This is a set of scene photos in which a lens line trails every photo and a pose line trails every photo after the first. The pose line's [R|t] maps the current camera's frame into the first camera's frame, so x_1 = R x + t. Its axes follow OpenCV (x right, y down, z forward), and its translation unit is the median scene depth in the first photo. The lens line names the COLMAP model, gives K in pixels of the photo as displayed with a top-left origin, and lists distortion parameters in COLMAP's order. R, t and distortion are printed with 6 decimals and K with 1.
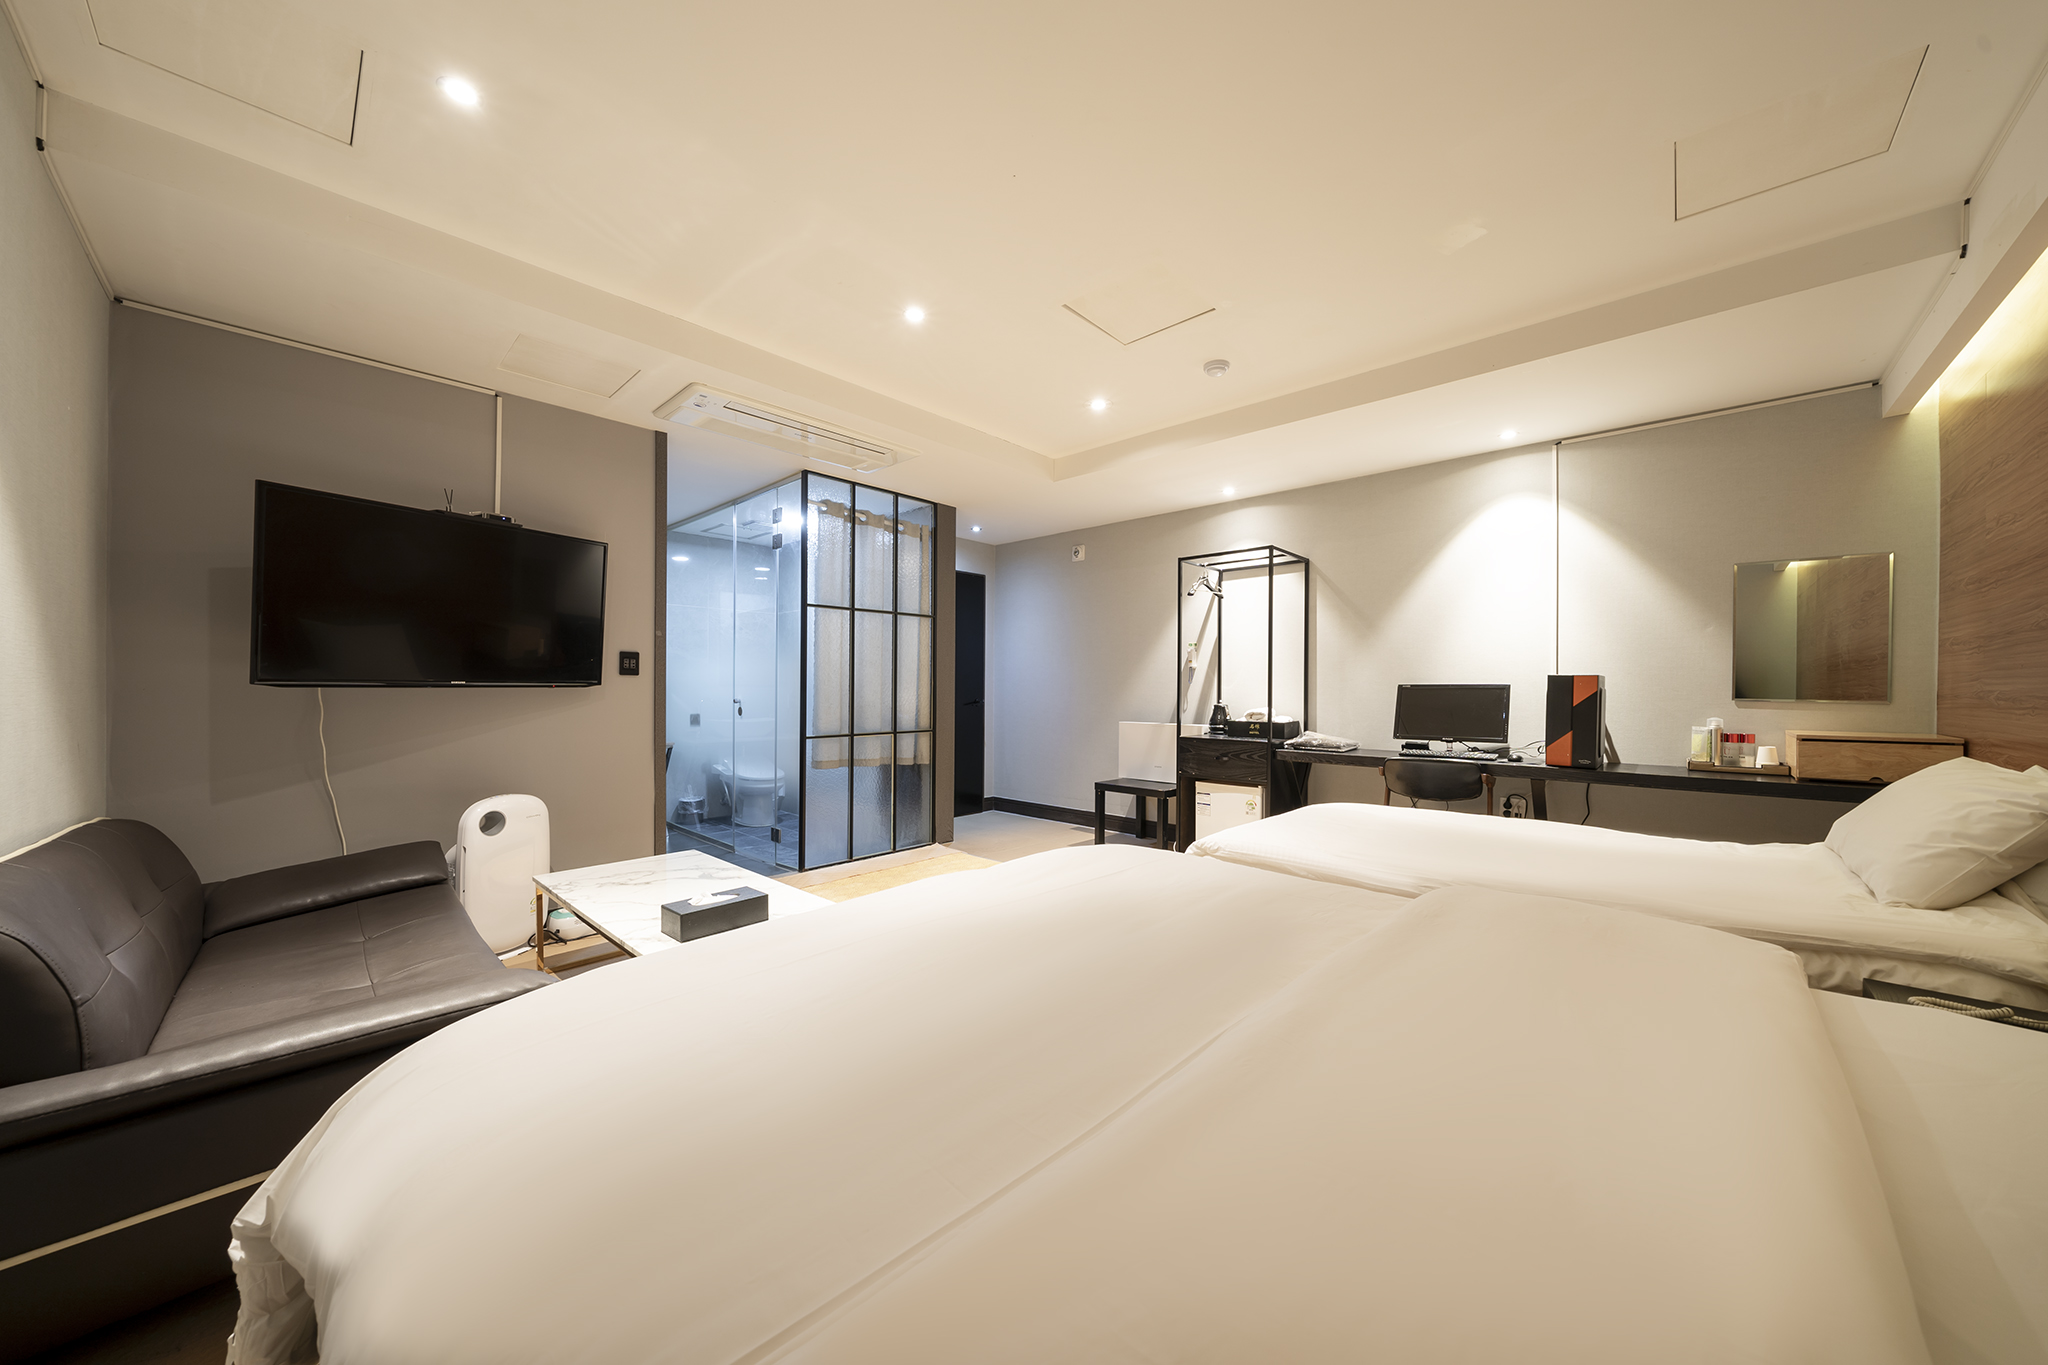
lens RADIAL K [[702.1, 0, 1020.2], [0, 702.1, 690.1], [0, 0, 1]] dist [-0.005886, -0.000216]
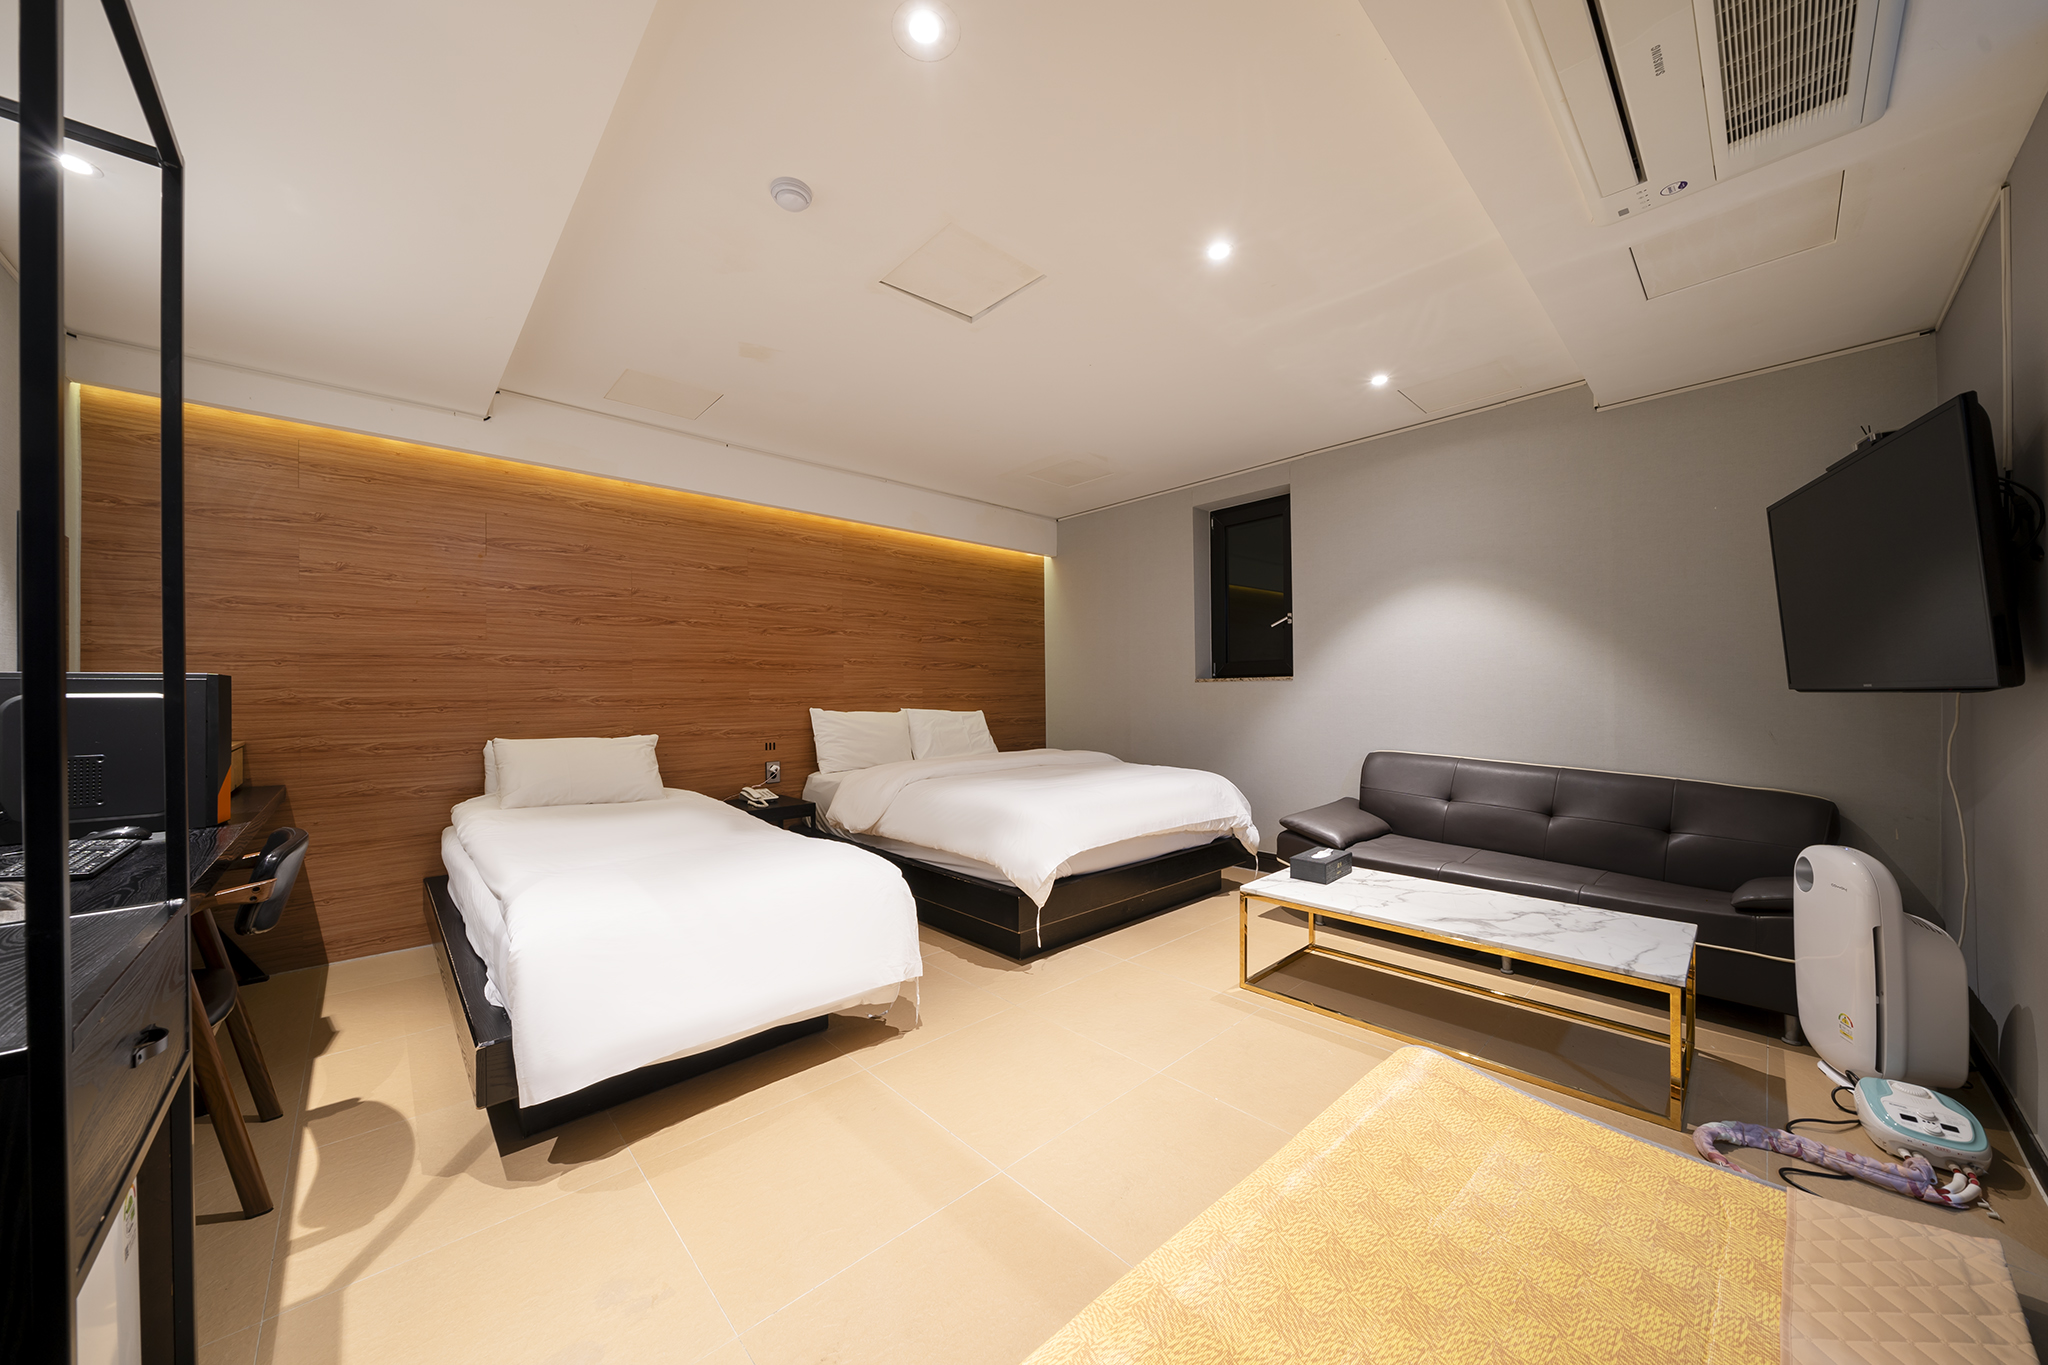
lens RADIAL K [[702.1, 0, 1020.2], [0, 702.1, 690.1], [0, 0, 1]] dist [-0.005886, -0.000216]
pose [[-0.997327, 0.001253, 0.073060, 0.020212], [0.001190, 0.999999, -0.000907, -0.004504], [-0.073061, -0.000817, -0.997327, 1.441797]]
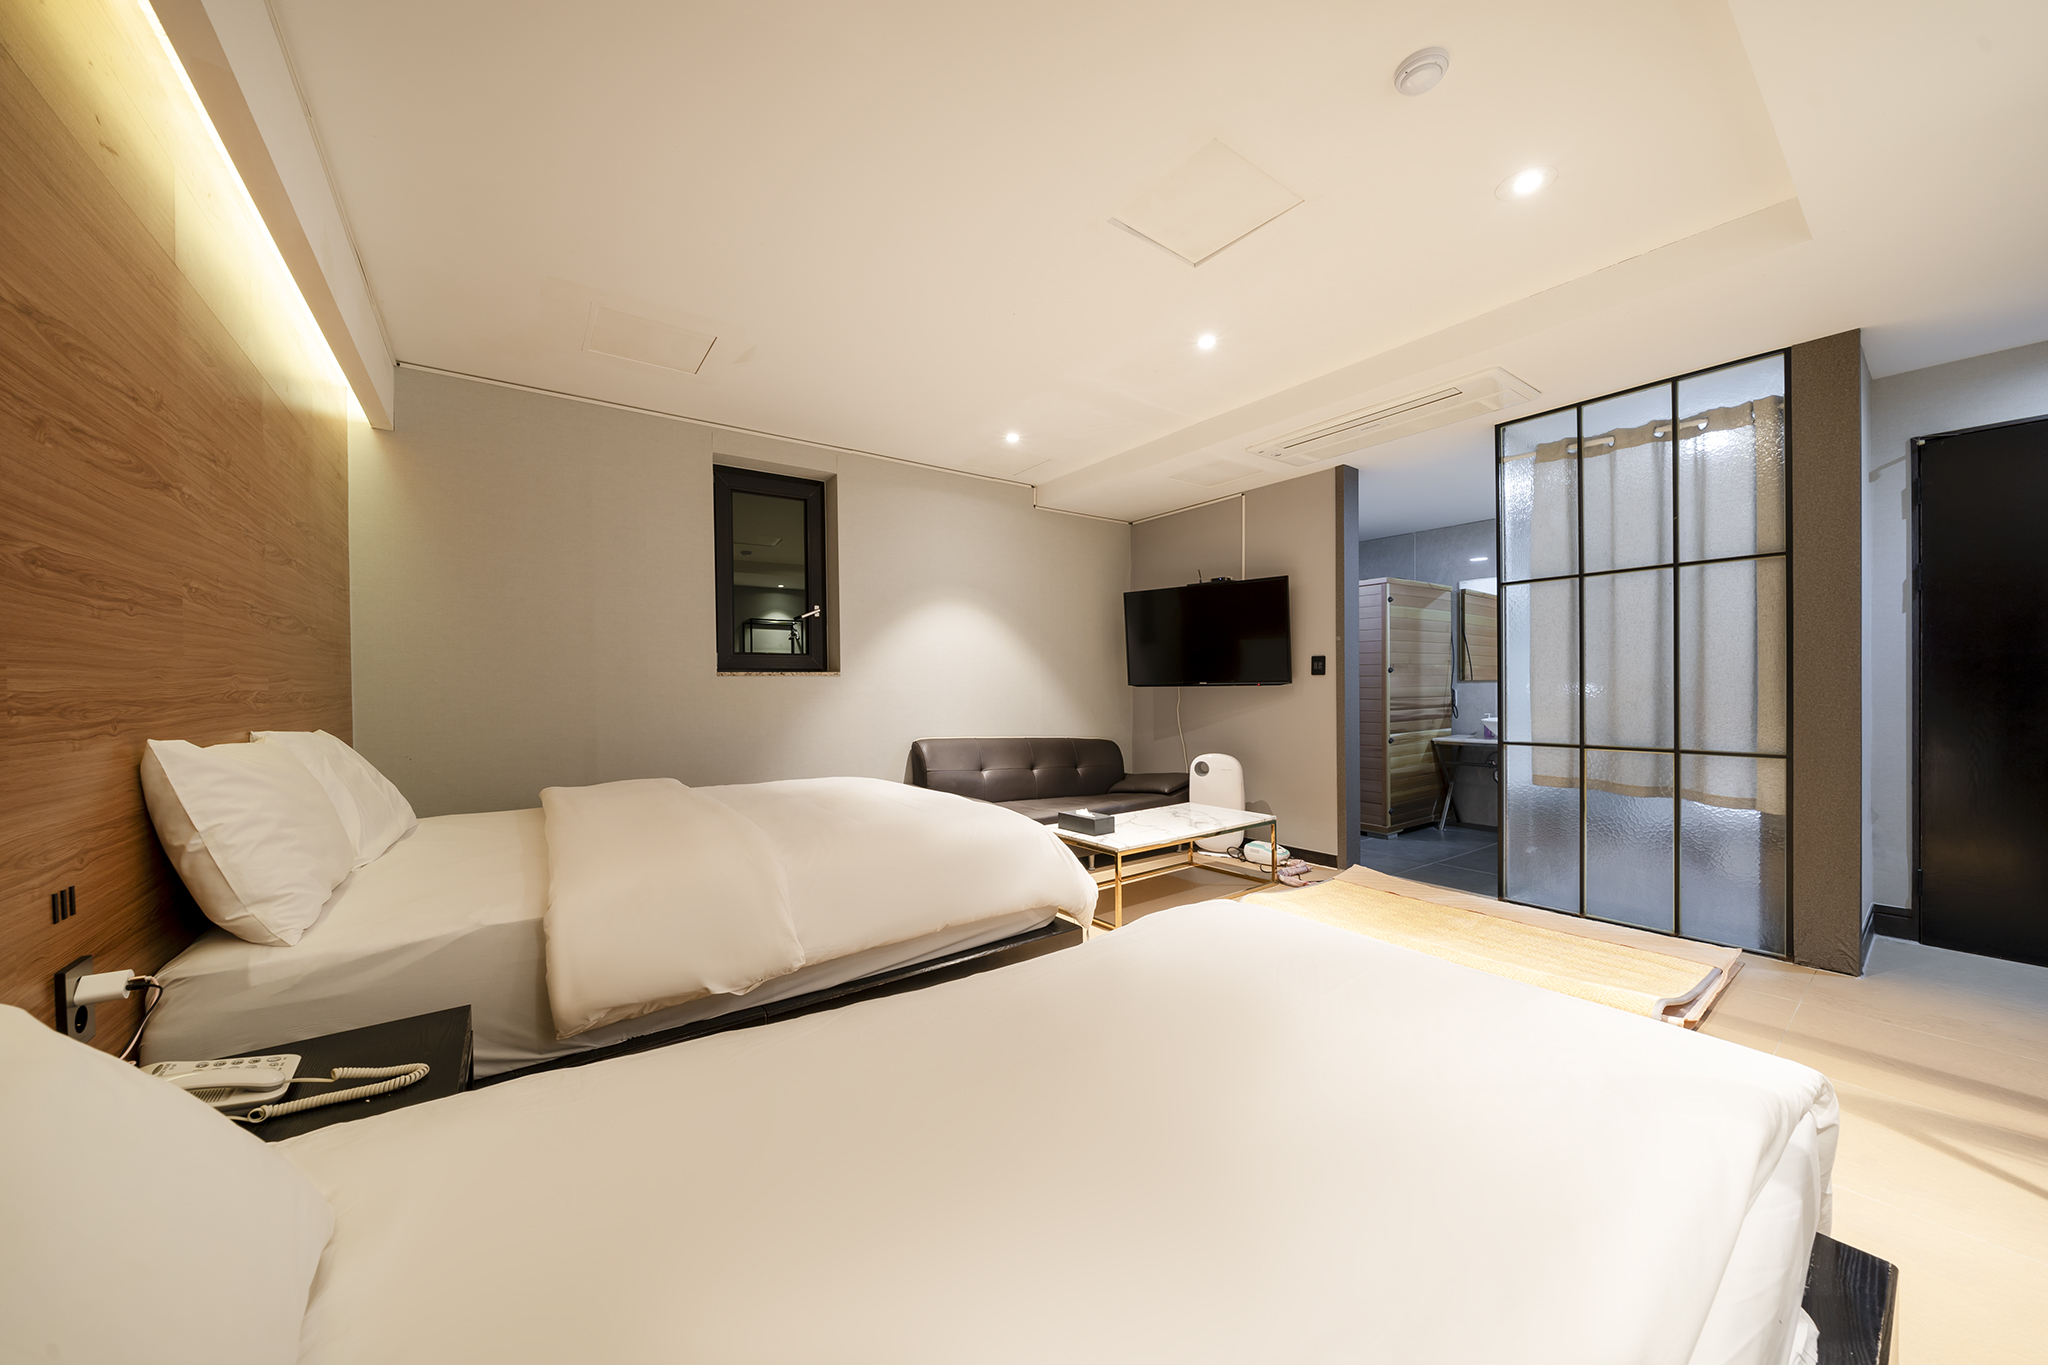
lens RADIAL K [[702.1, 0, 1020.2], [0, 702.1, 690.1], [0, 0, 1]] dist [-0.005886, -0.000216]
pose [[-0.188679, 0.001771, -0.982037, 0.756317], [0.004071, 0.999991, 0.001022, 0.002136], [0.982030, -0.003805, -0.188684, 0.714966]]
